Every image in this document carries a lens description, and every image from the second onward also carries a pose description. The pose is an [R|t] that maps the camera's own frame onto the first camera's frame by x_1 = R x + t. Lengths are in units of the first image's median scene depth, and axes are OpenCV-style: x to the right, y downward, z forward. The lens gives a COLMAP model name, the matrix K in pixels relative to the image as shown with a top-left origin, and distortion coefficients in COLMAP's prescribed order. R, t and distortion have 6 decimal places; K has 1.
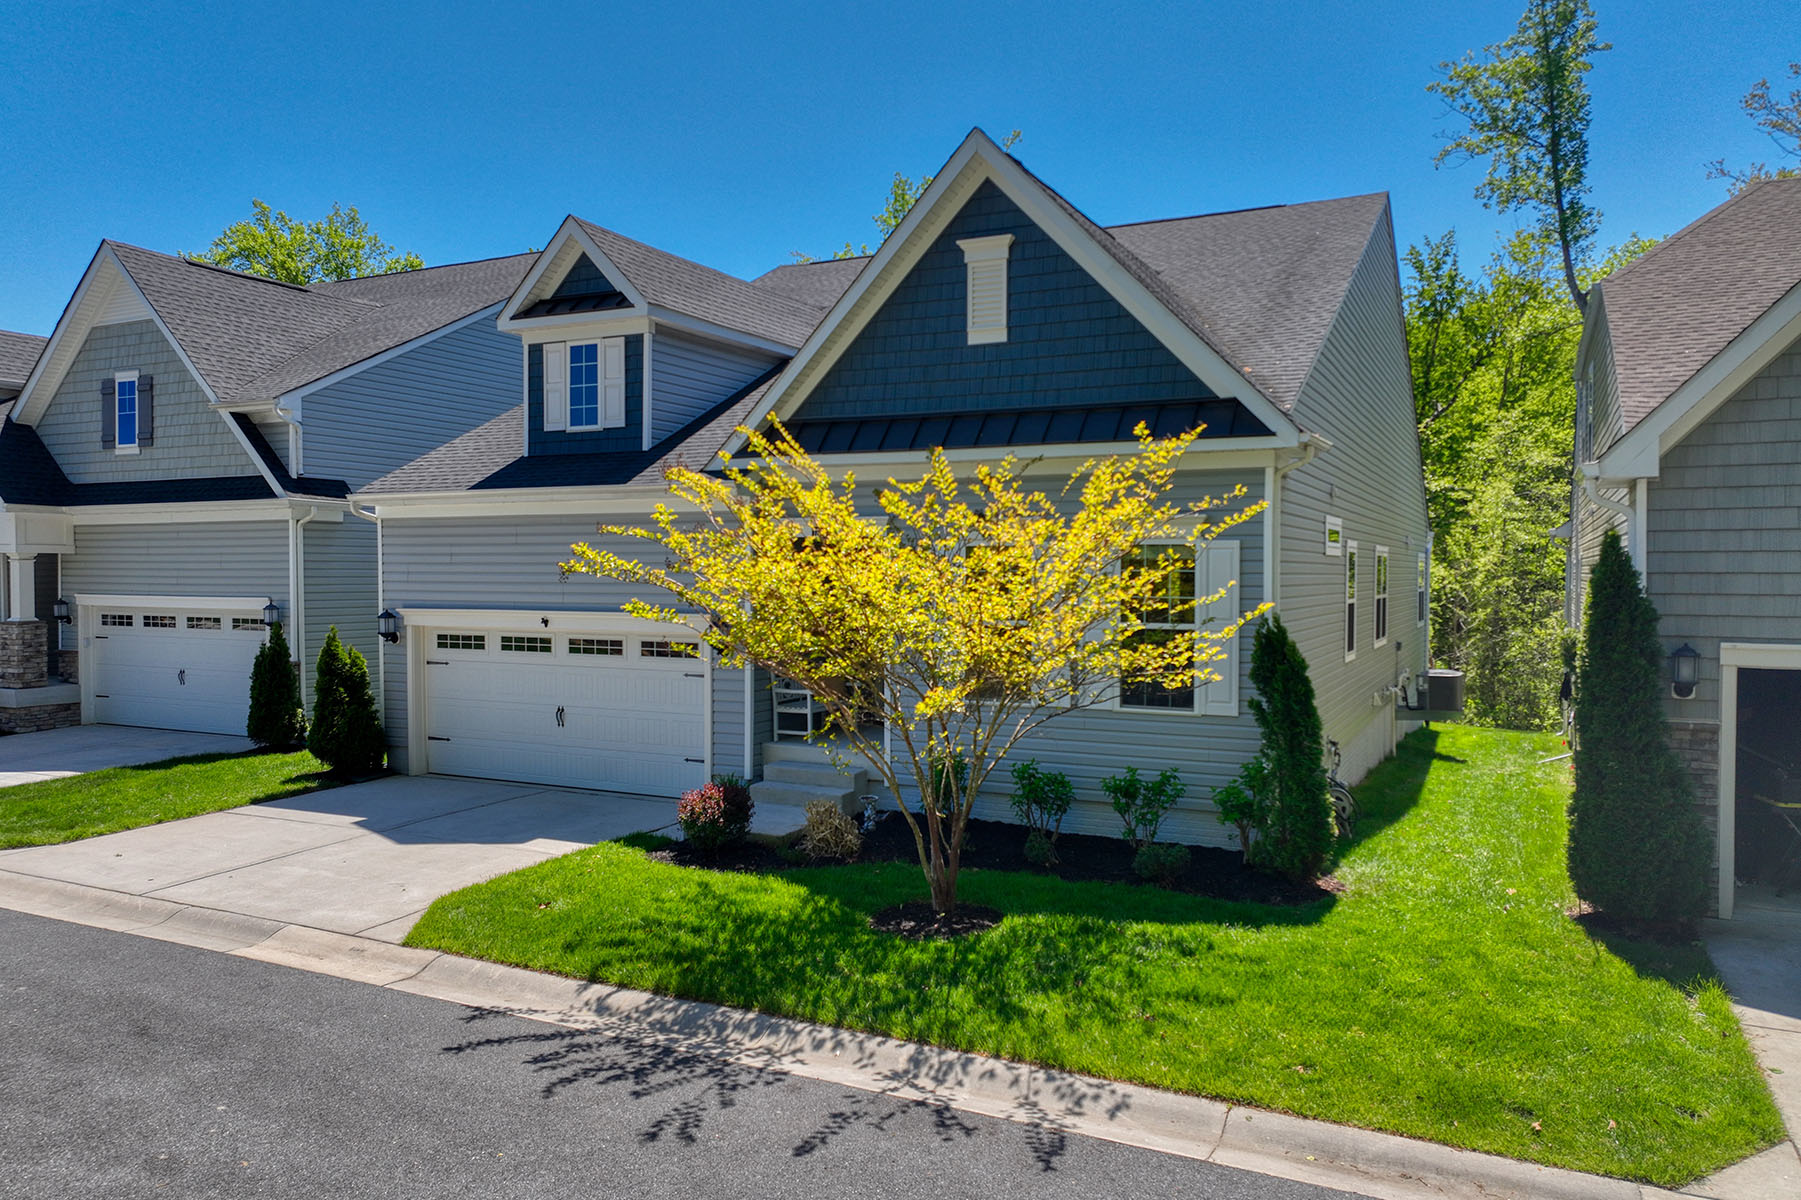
lens RADIAL K [[1260.4, 0, 906.4], [0, 1260.4, 603.4], [0, 0, 1]] dist [-0.001549, 0.017112]
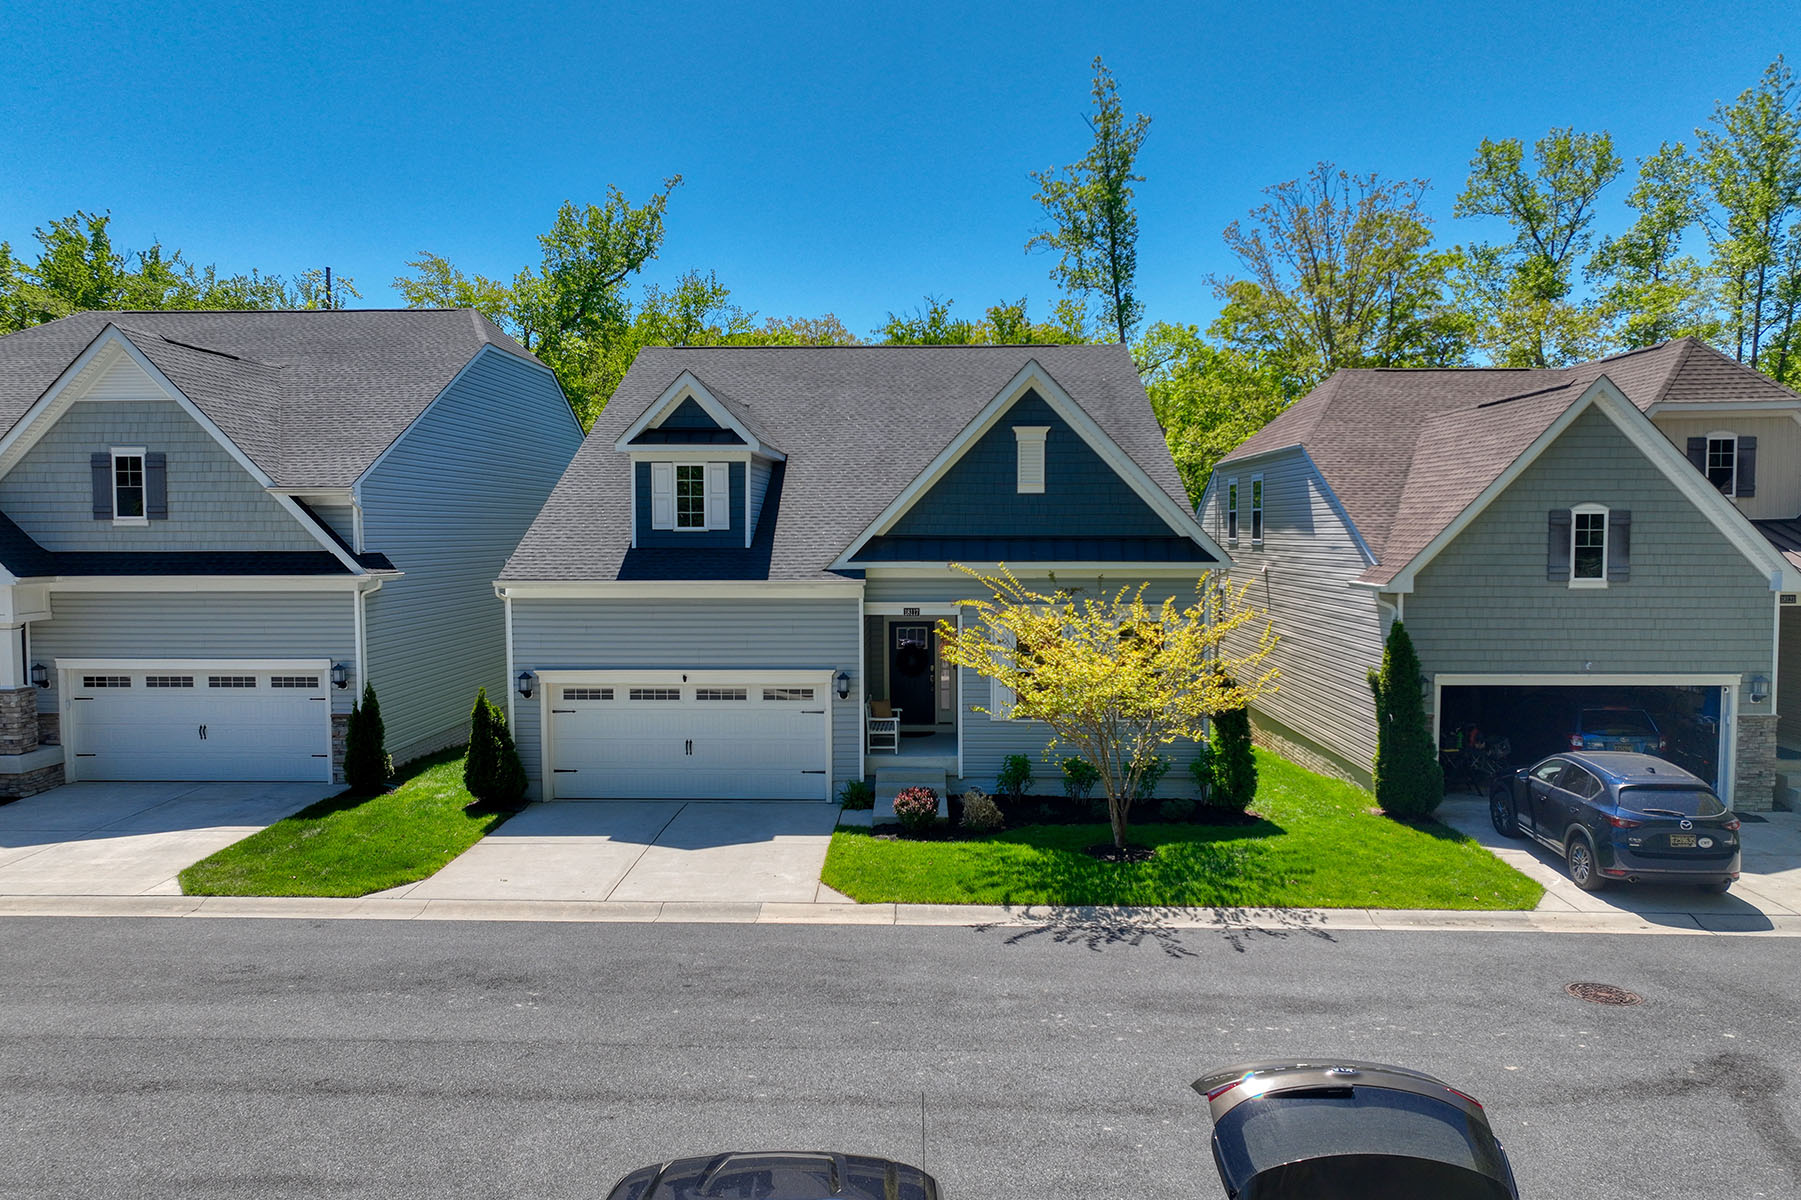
lens RADIAL K [[1260.4, 0, 905.5], [0, 1260.4, 602.9], [0, 0, 1]] dist [-0.001549, 0.017112]
pose [[0.908145, -0.029079, 0.417645, -0.673975], [0.014996, 0.999204, 0.036963, -0.118815], [-0.418388, -0.027305, 0.907858, -0.332127]]
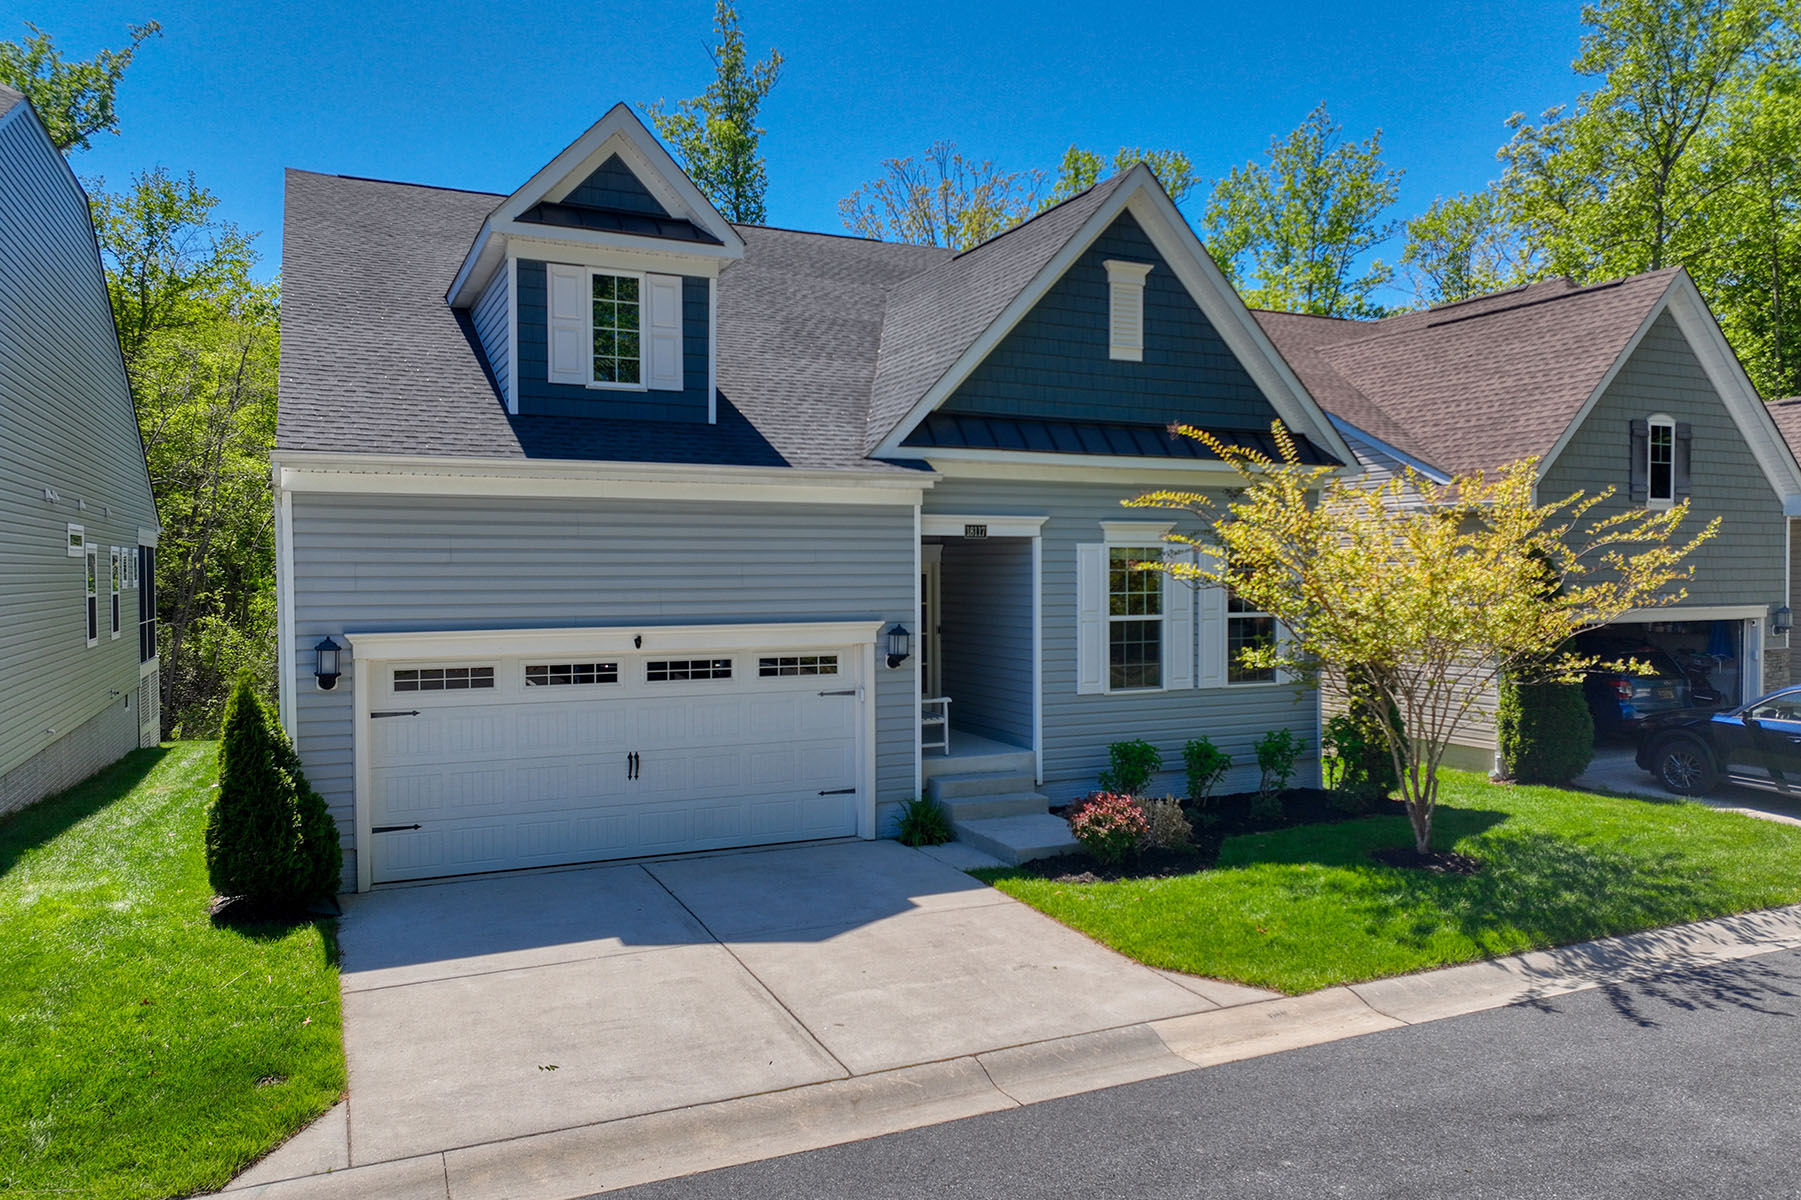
lens RADIAL K [[1260.4, 0, 903.5], [0, 1260.4, 600.9], [0, 0, 1]] dist [-0.001549, 0.017112]
pose [[0.622744, -0.023710, 0.782066, -0.829482], [0.024967, 0.999634, 0.010426, -0.014091], [-0.782027, 0.013033, 0.623108, 0.436123]]
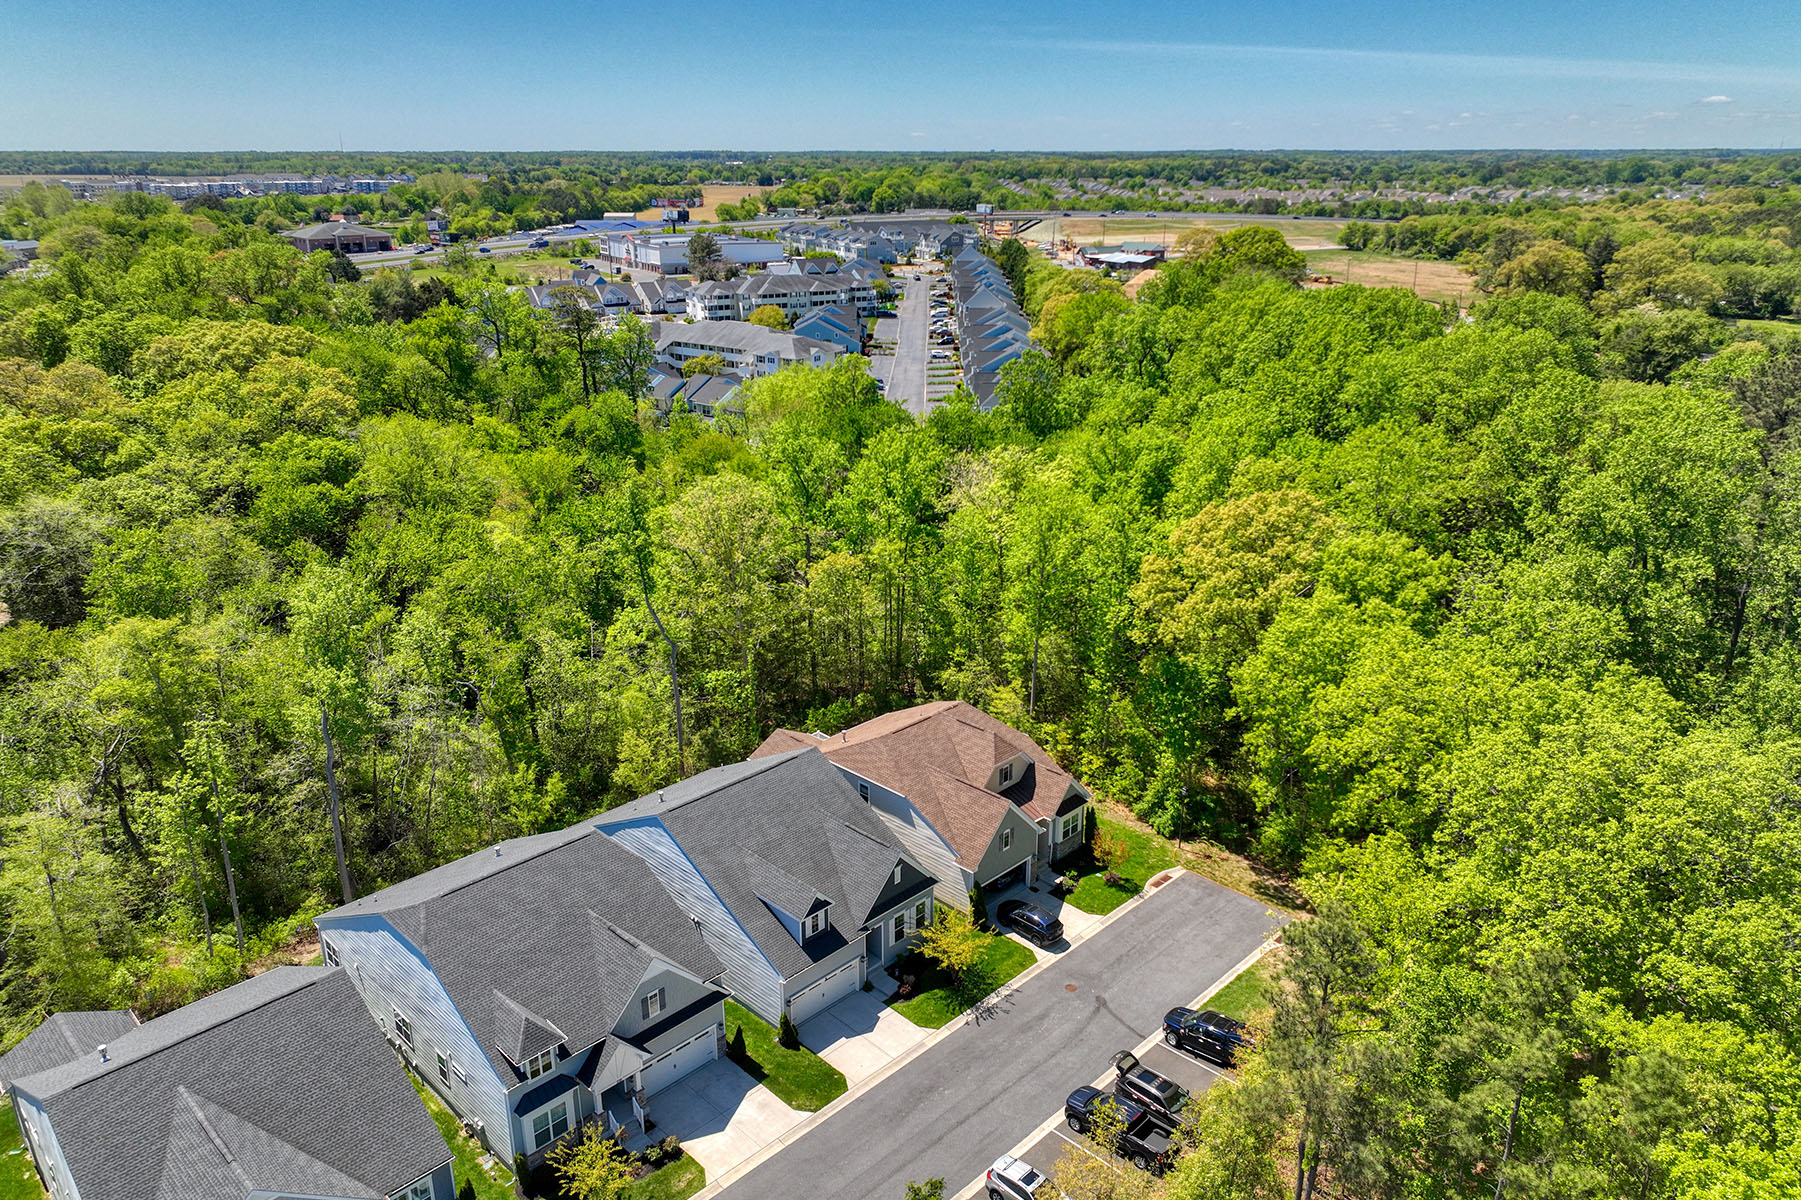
lens RADIAL K [[1260.4, 0, 904.5], [0, 1260.4, 604.7], [0, 0, 1]] dist [-0.001549, 0.017112]
pose [[0.312258, -0.324554, 0.892838, -3.849404], [0.020300, 0.941897, 0.335288, -2.779543], [-0.949780, -0.086572, 0.300703, -0.453190]]
